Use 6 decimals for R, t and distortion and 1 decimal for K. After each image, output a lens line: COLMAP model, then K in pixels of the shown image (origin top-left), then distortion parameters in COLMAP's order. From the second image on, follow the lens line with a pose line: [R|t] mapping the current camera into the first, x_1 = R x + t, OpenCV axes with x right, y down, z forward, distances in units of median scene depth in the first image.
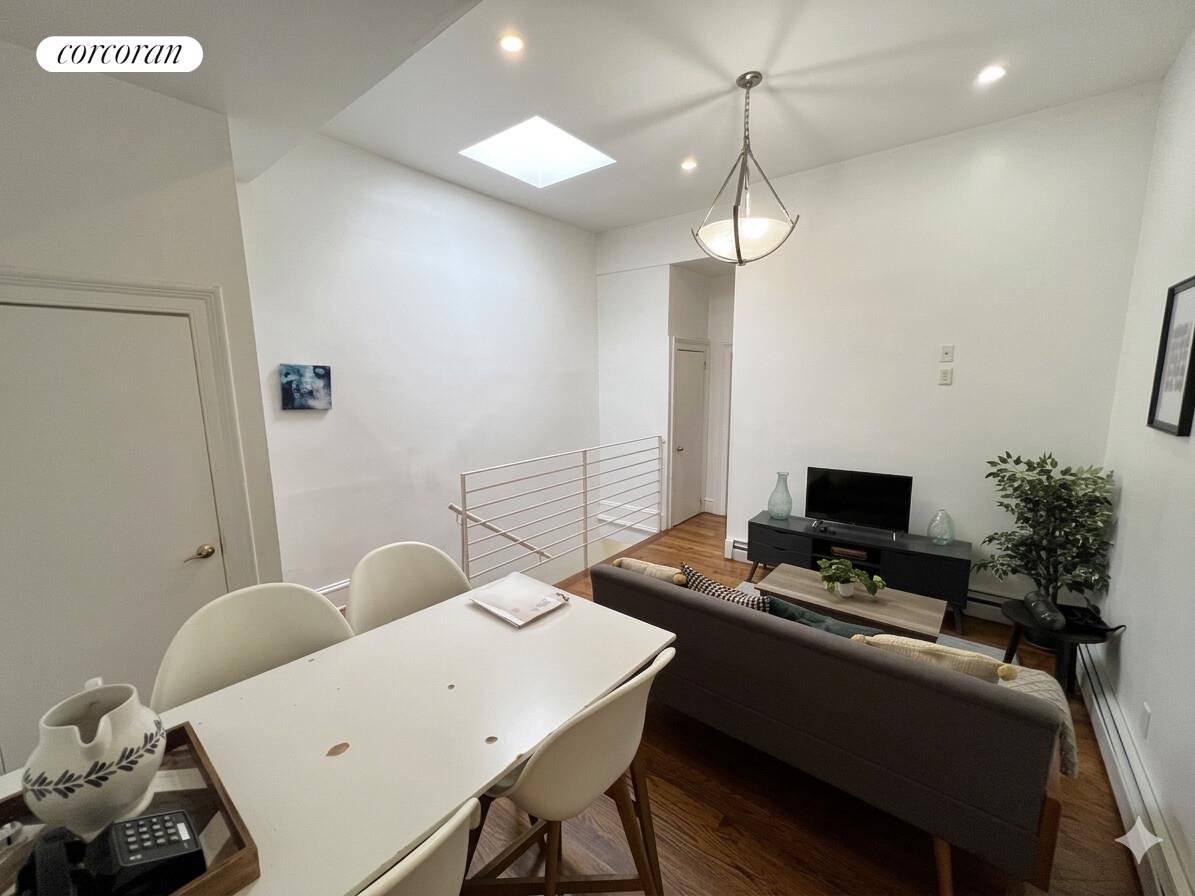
lens RADIAL K [[476.3, 0, 597.5], [0, 476.3, 448.0], [0, 0, 1]] dist [-0.008441, 0.000012]
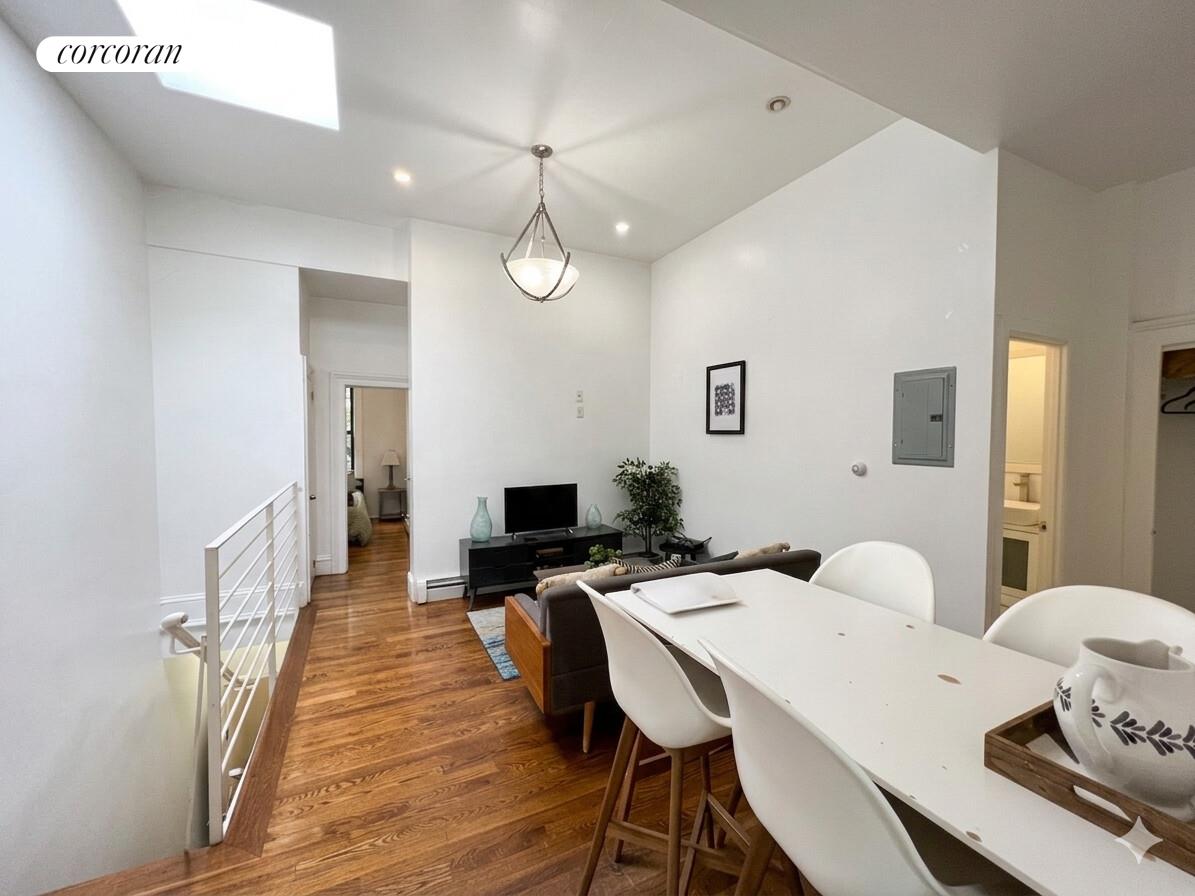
lens RADIAL K [[476.3, 0, 597.5], [0, 476.3, 448.0], [0, 0, 1]] dist [-0.008441, 0.000012]
pose [[0.418468, -0.017422, 0.908064, -0.549809], [0.131498, 0.990443, -0.041597, 0.024776], [-0.898662, 0.136816, 0.416760, 0.363933]]
